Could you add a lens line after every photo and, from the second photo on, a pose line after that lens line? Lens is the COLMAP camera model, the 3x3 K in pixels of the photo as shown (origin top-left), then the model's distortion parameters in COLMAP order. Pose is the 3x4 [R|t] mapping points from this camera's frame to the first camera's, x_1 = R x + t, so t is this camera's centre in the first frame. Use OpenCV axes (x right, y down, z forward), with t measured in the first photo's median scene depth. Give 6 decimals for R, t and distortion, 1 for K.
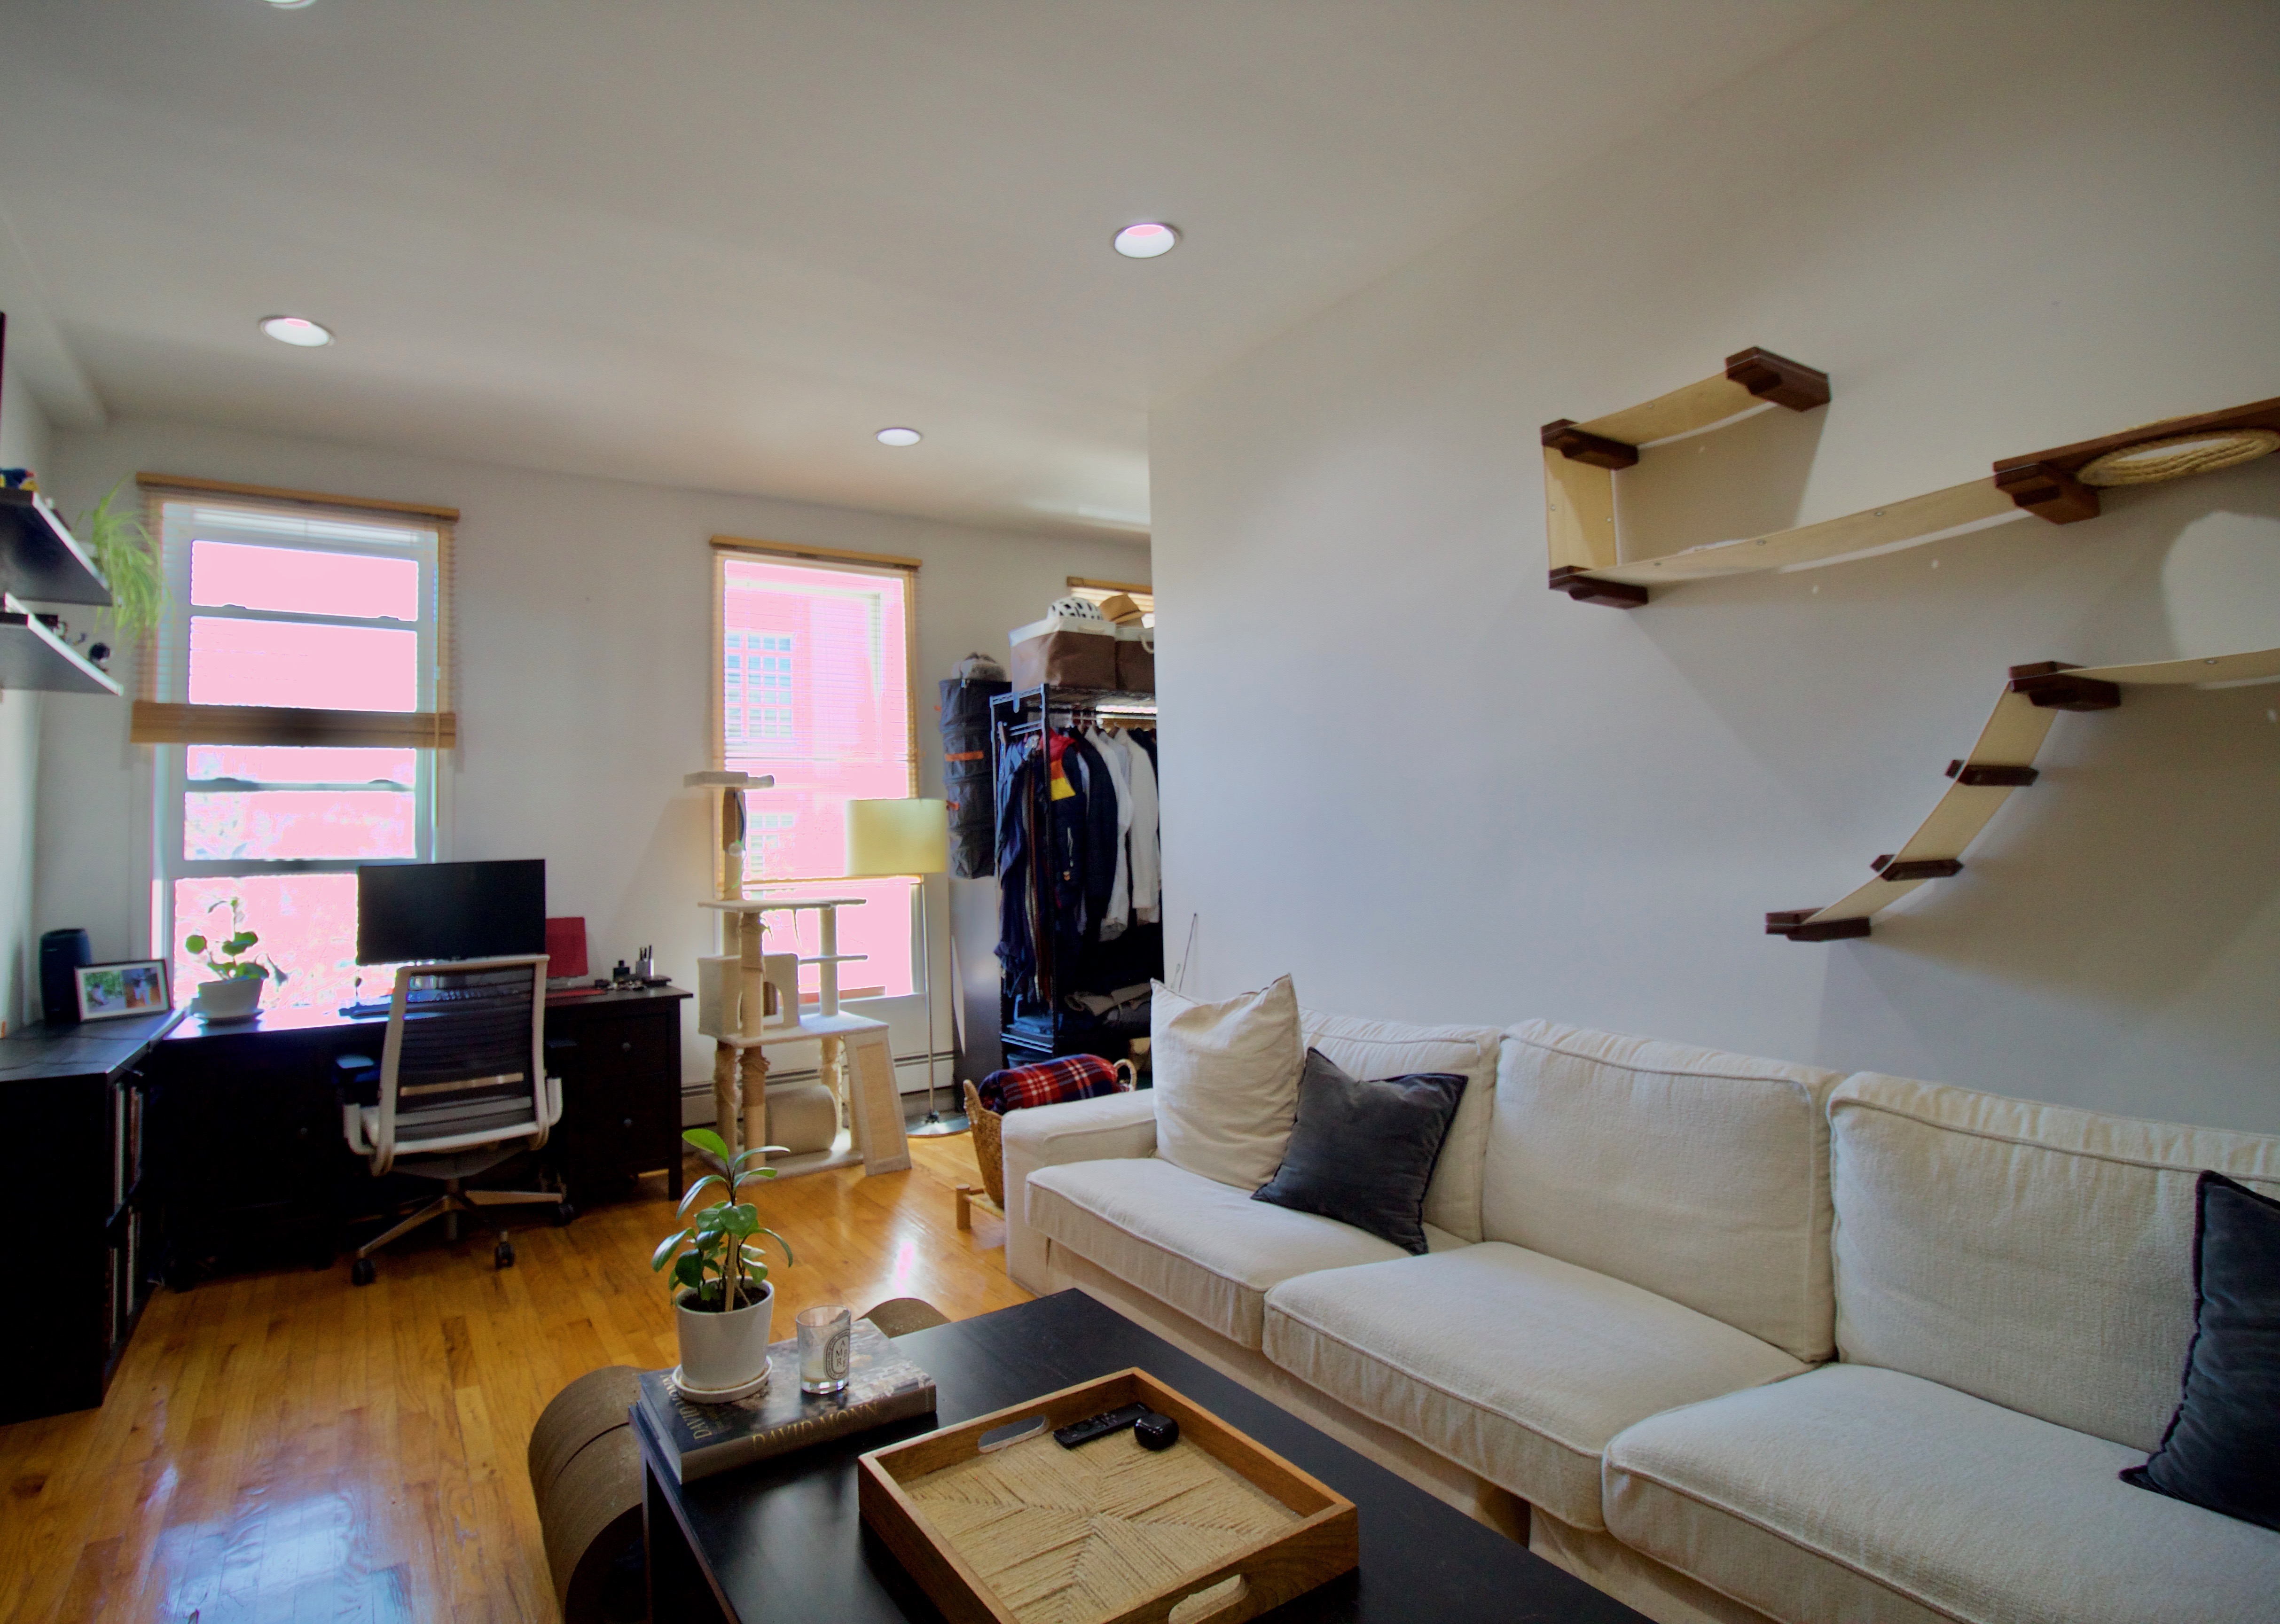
lens RADIAL K [[1129.9, 0, 1061.9], [0, 1129.9, 774.1], [0, 0, 1]] dist [0.003866, -0.015704]
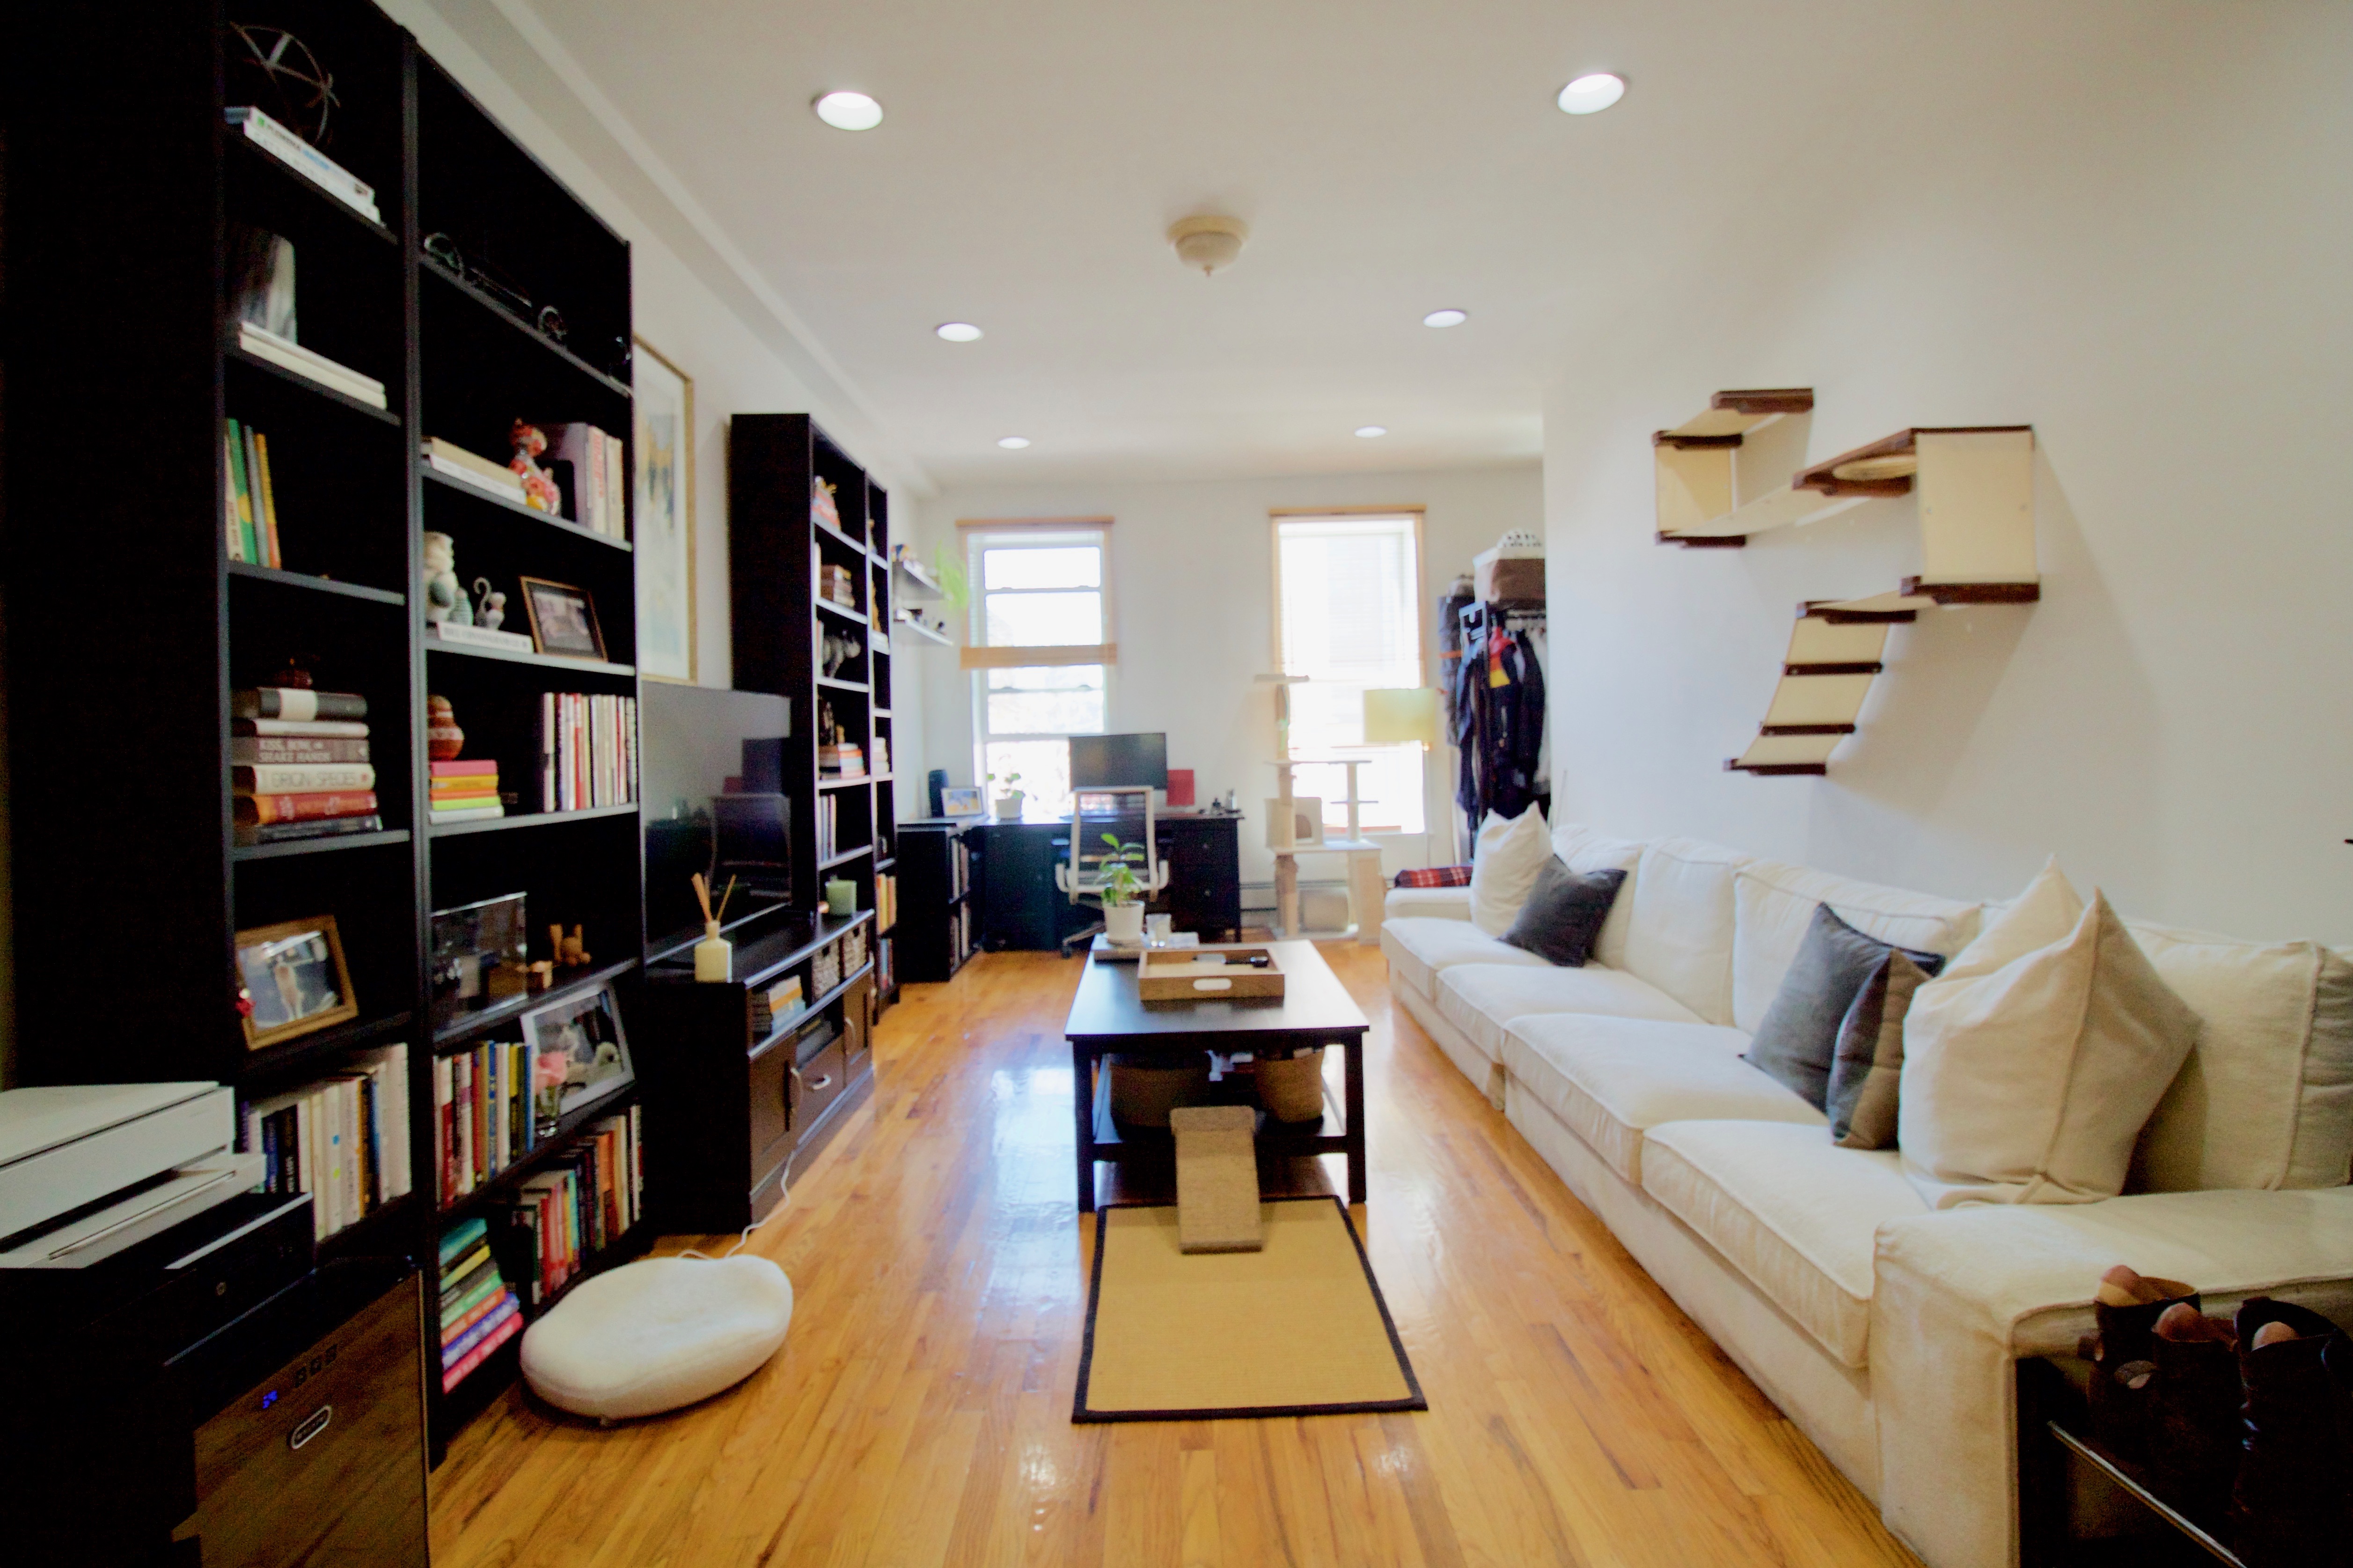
lens RADIAL K [[1123.6, 0, 1177.4], [0, 1123.6, 746.5], [0, 0, 1]] dist [0.001251, -0.014941]
pose [[0.855654, 0.003256, -0.517538, 0.394664], [0.038749, 0.996770, 0.070336, -0.016523], [0.516095, -0.080238, 0.852765, -0.365198]]
